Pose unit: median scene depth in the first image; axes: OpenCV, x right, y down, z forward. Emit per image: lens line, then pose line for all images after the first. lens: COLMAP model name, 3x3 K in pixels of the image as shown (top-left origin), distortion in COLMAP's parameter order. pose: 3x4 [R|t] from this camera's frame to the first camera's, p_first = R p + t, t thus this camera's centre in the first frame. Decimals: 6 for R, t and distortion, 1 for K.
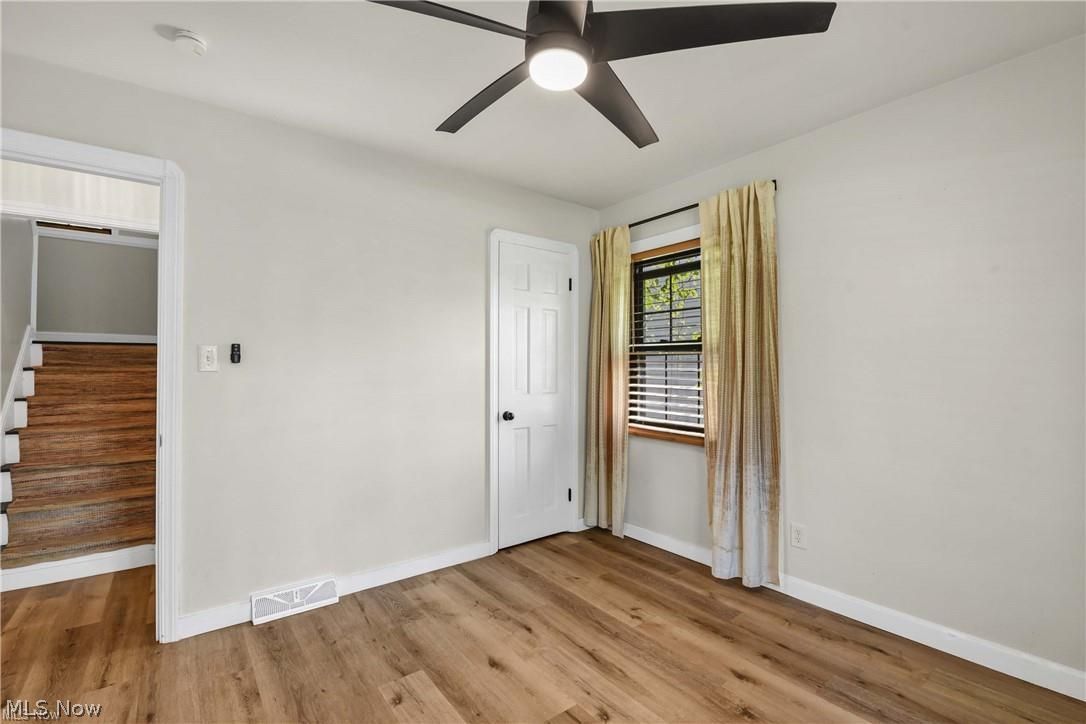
lens RADIAL K [[499.9, 0, 544.9], [0, 499.9, 361.7], [0, 0, 1]] dist [-0.007592, -0.007096]
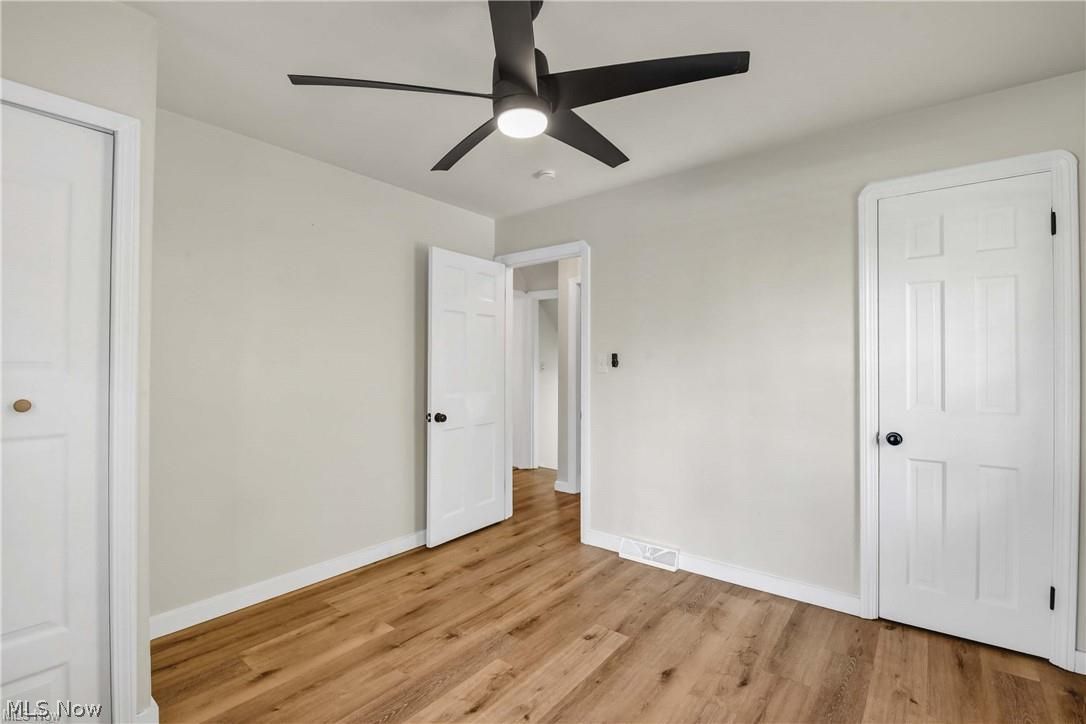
lens RADIAL K [[499.9, 0, 540.4], [0, 499.9, 361.7], [0, 0, 1]] dist [-0.007592, -0.007096]
pose [[0.202557, -0.011067, -0.979208, 0.675910], [0.012770, 0.999881, -0.008659, -0.002771], [0.979187, -0.010751, 0.202674, 0.467027]]
